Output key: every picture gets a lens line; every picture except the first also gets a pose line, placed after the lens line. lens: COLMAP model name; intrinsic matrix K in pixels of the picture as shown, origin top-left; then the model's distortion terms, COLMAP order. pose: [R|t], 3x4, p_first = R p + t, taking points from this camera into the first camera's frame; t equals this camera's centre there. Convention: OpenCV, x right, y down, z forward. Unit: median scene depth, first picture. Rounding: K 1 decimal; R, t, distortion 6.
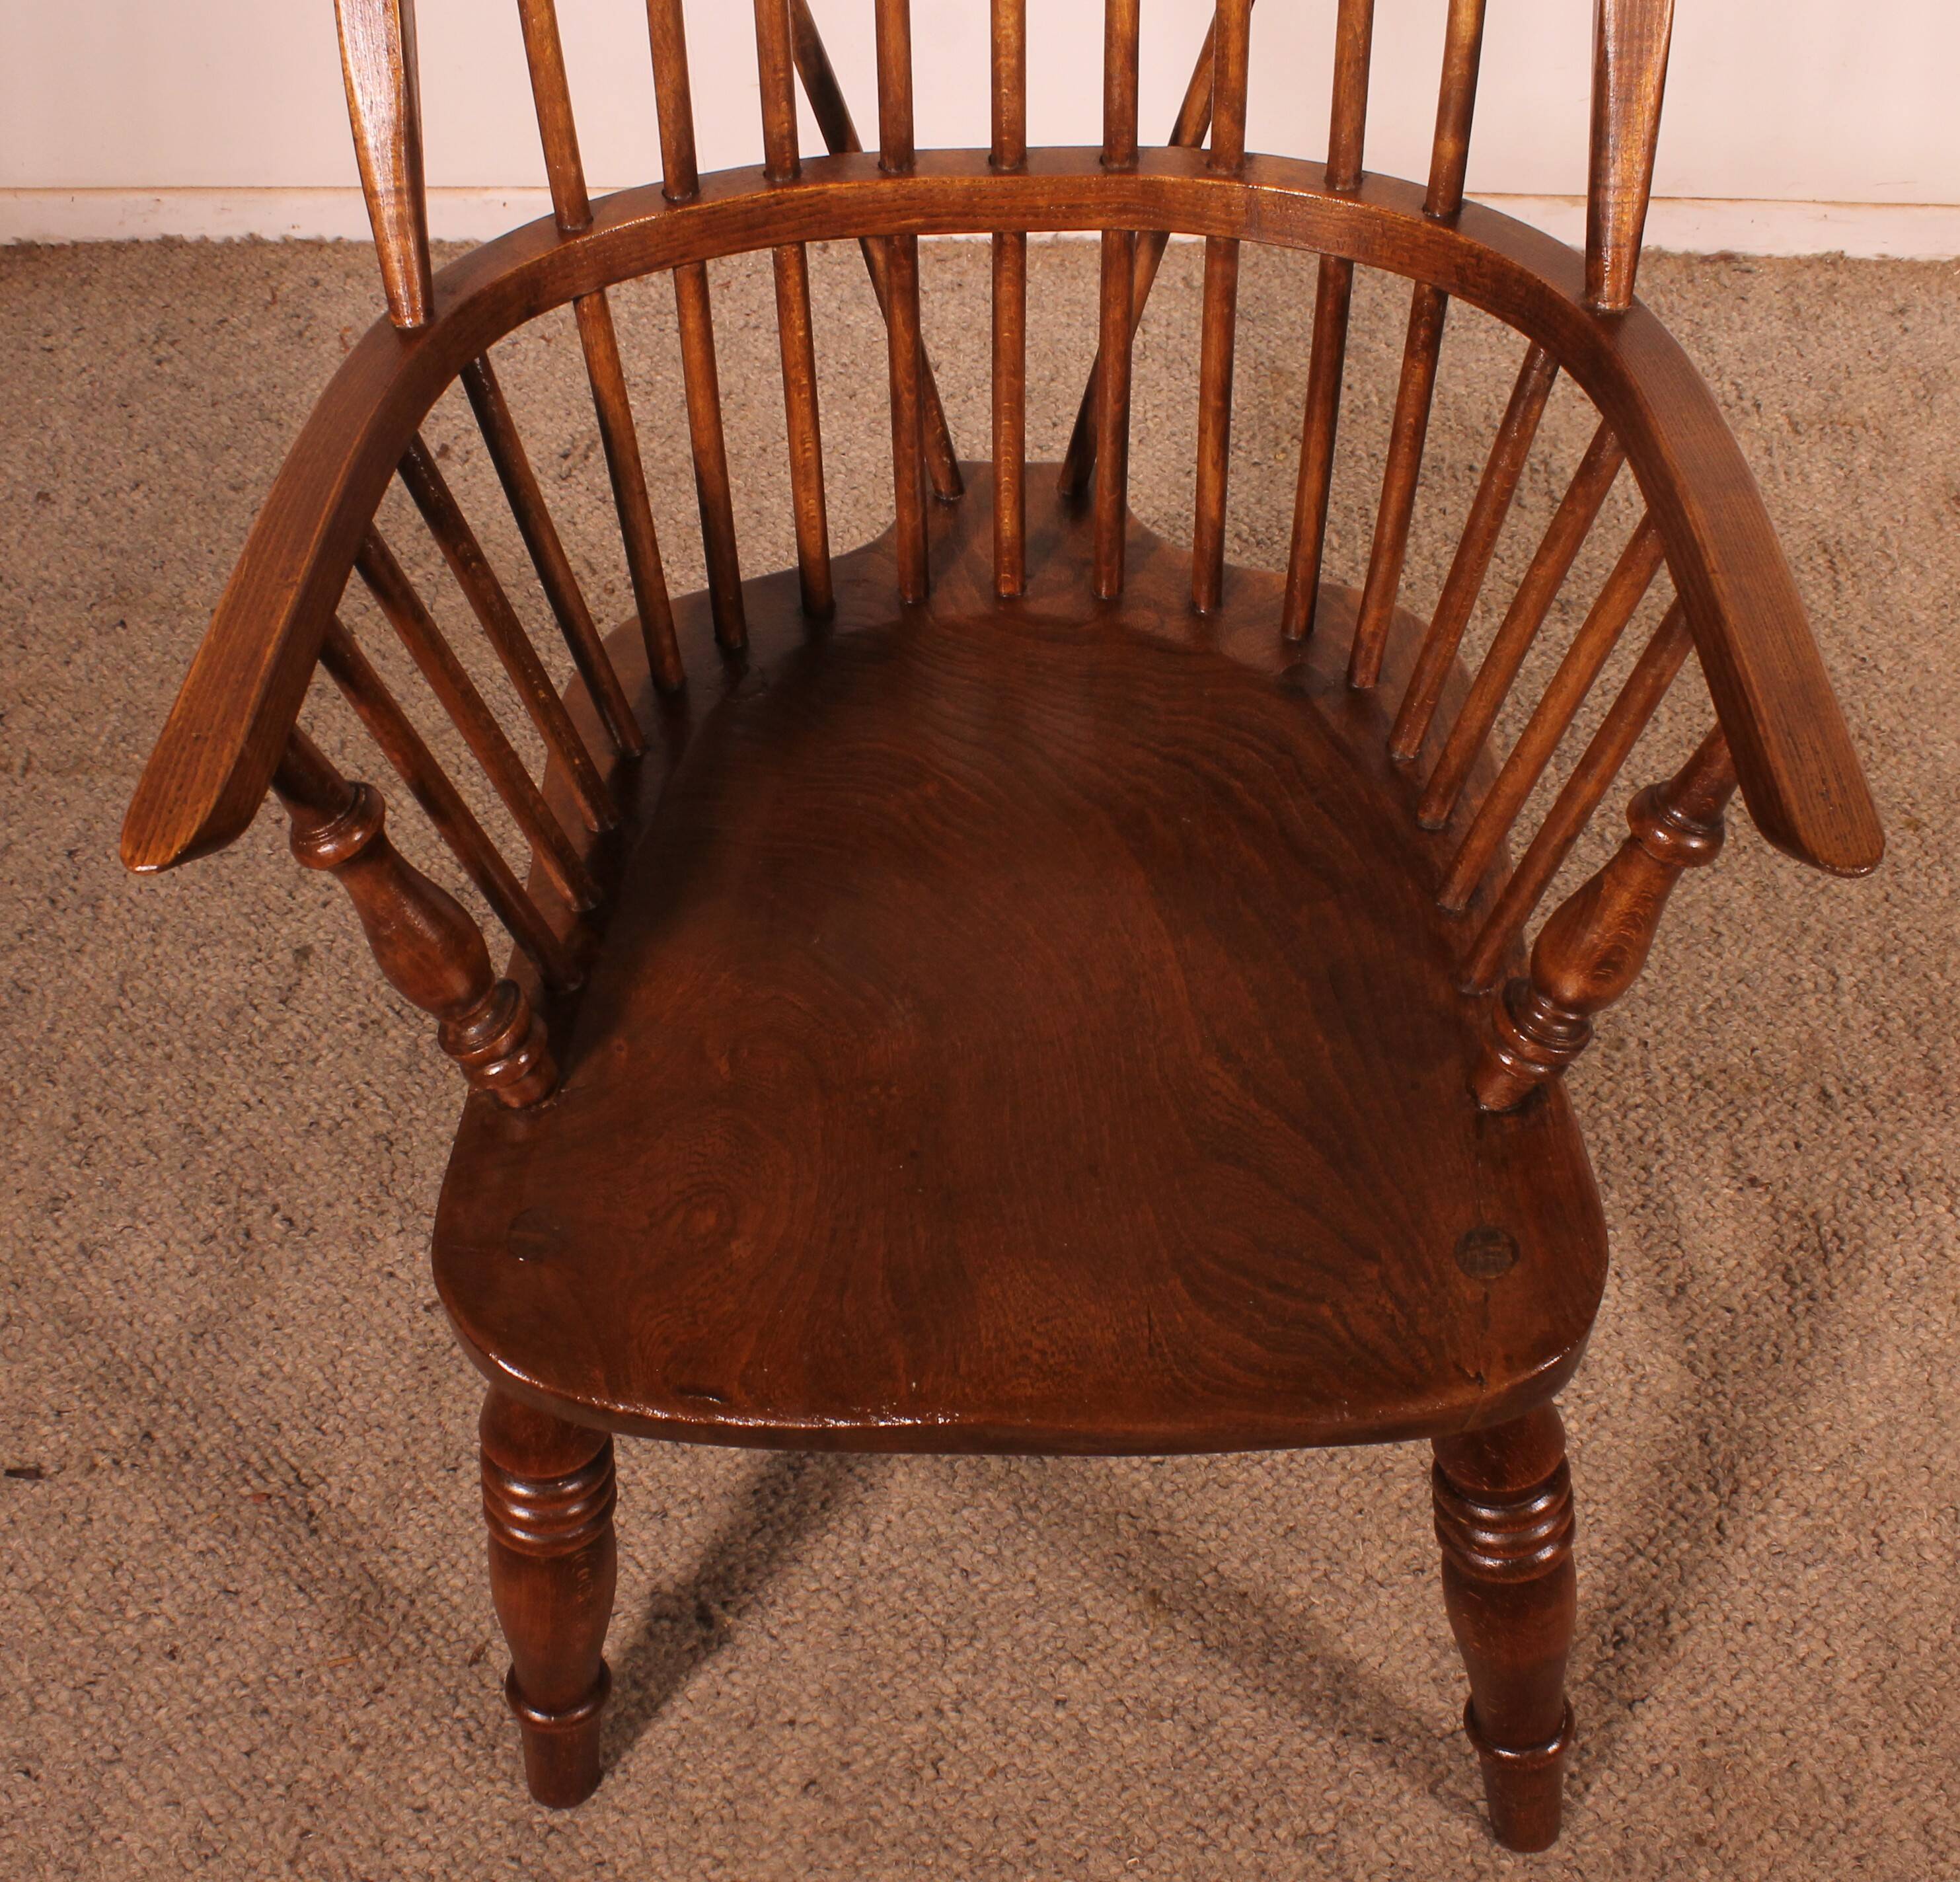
lens RADIAL K [[2441.9, 0, 928.8], [0, 2441.9, 1102.8], [0, 0, 1]] dist [-0.126479, 0.000000]
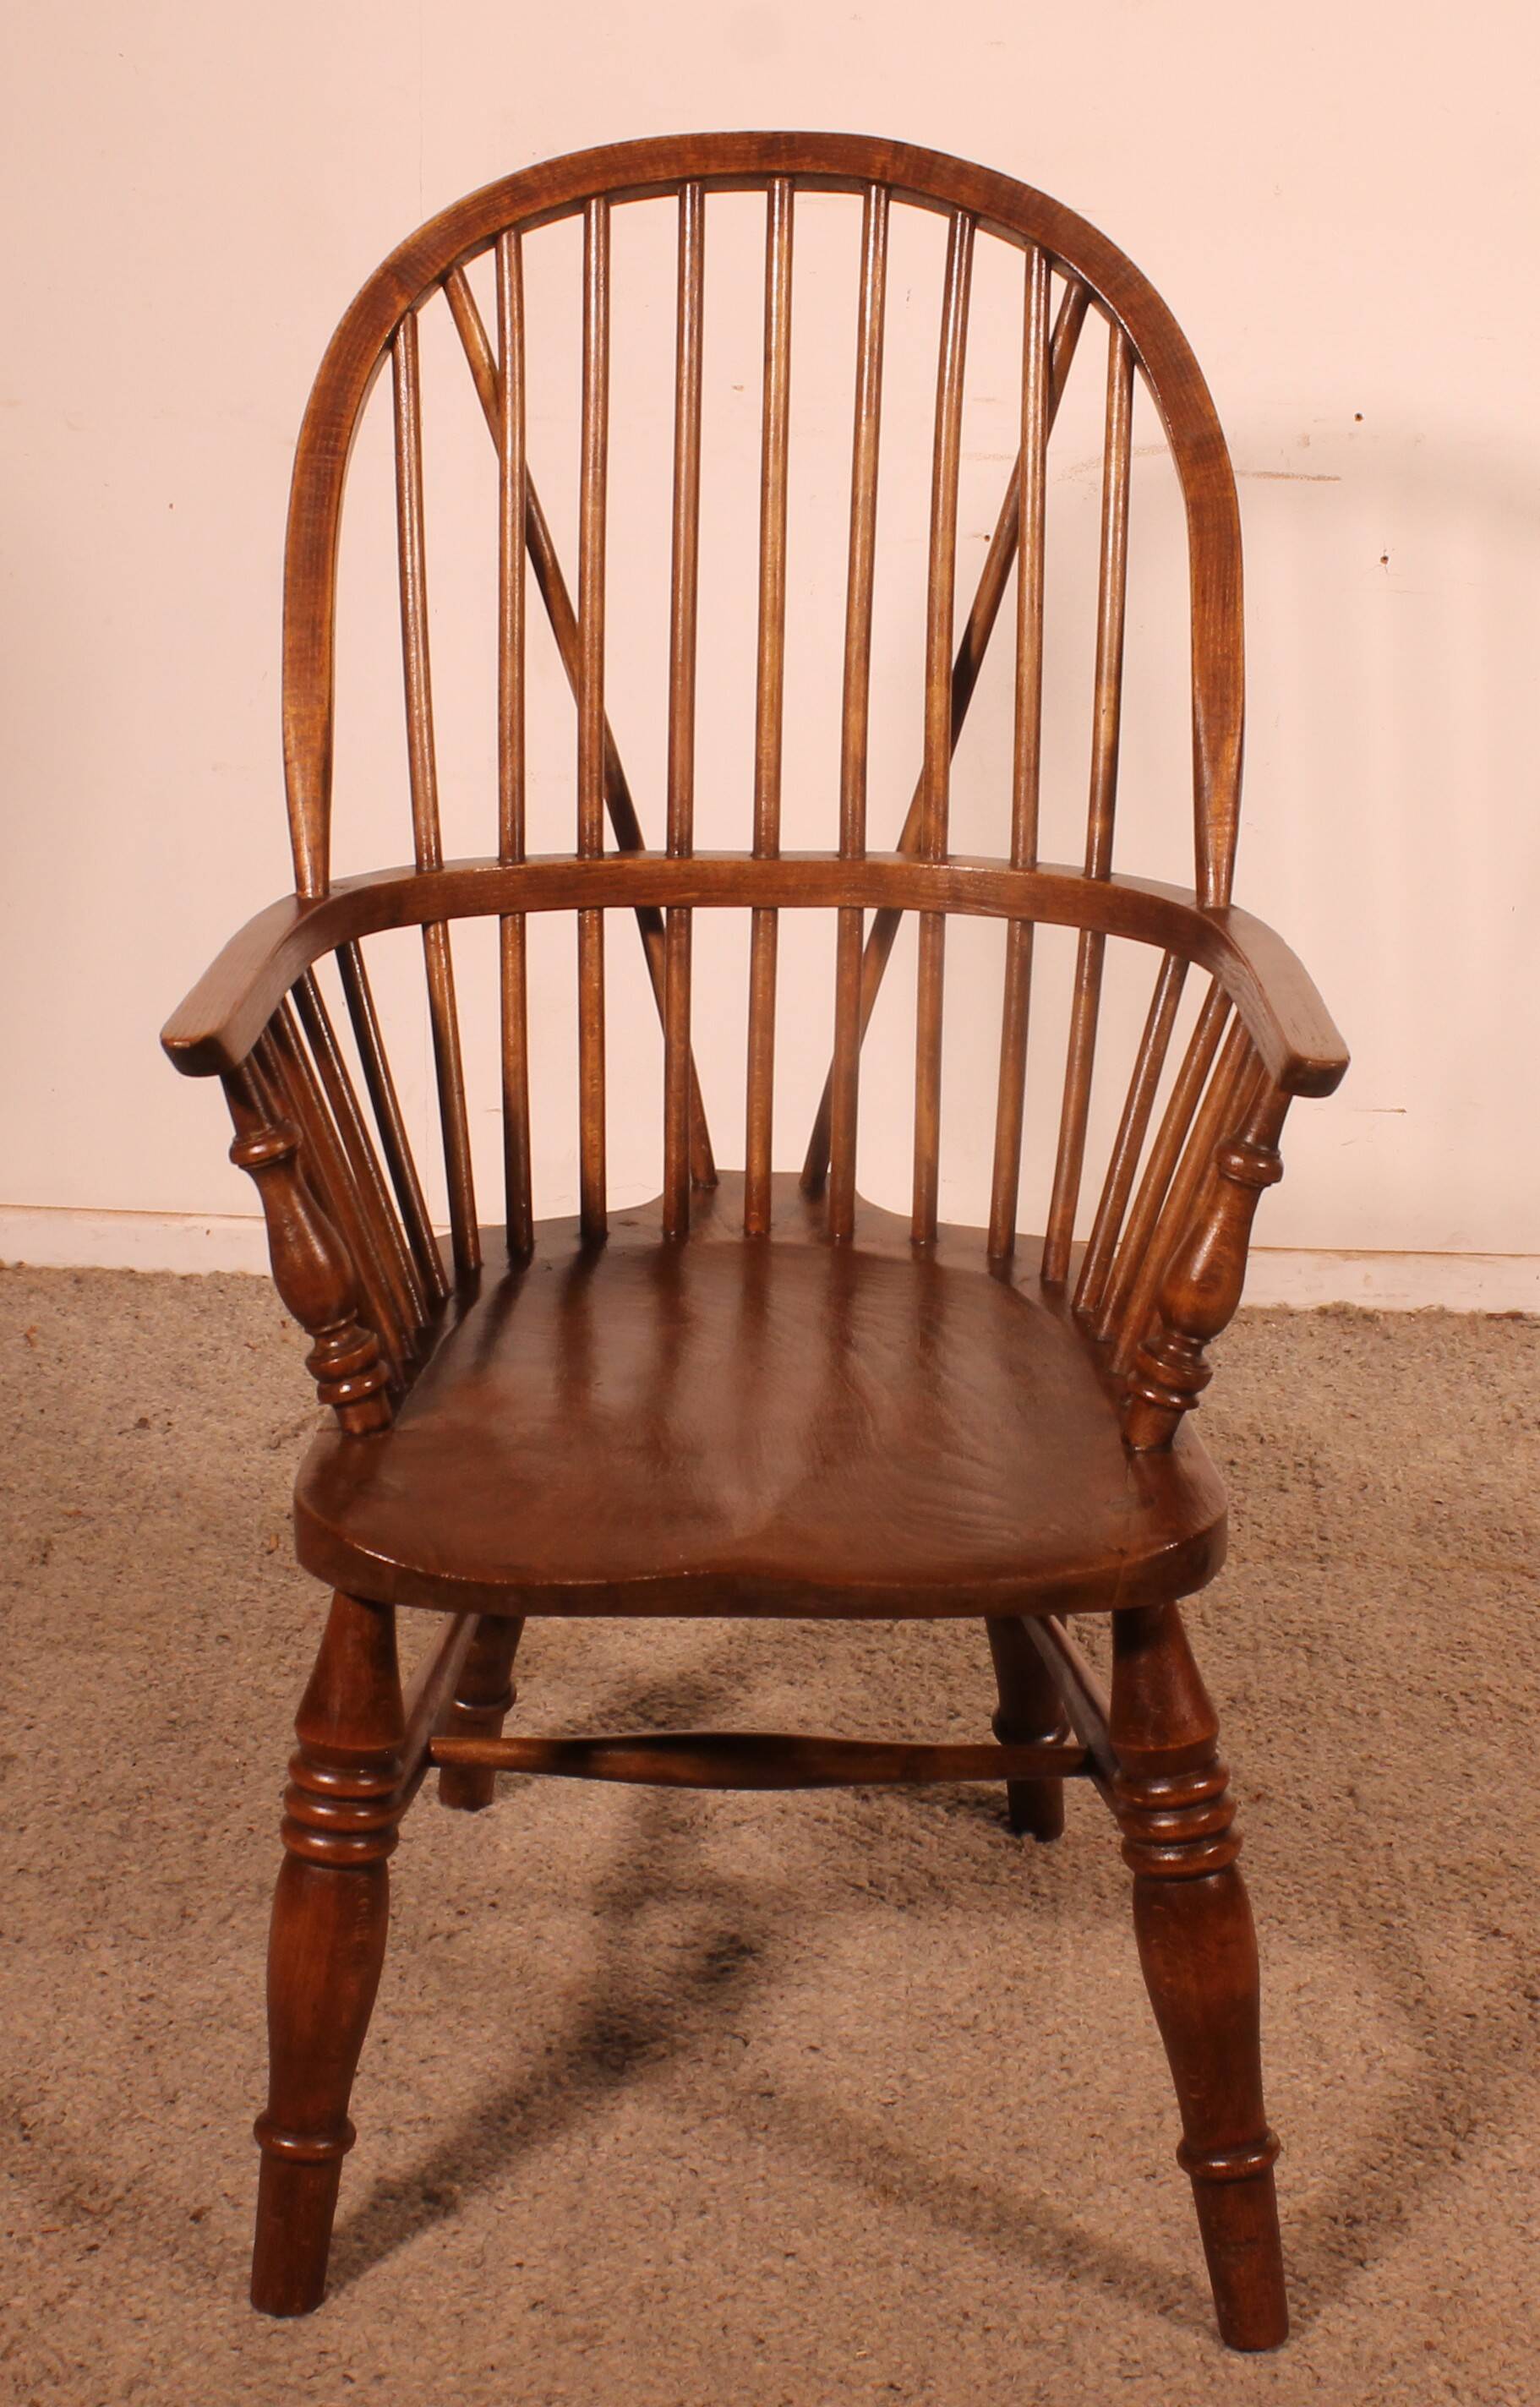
lens RADIAL K [[3792.7, 0, 805.0], [0, 3792.7, 1295.5], [0, 0, 1]] dist [-0.094169, 0.000000]
pose [[0.998186, 0.036269, 0.048061, -0.027012], [-0.008988, 0.879028, -0.476685, 0.610617], [-0.059535, 0.475389, 0.877759, -0.522596]]
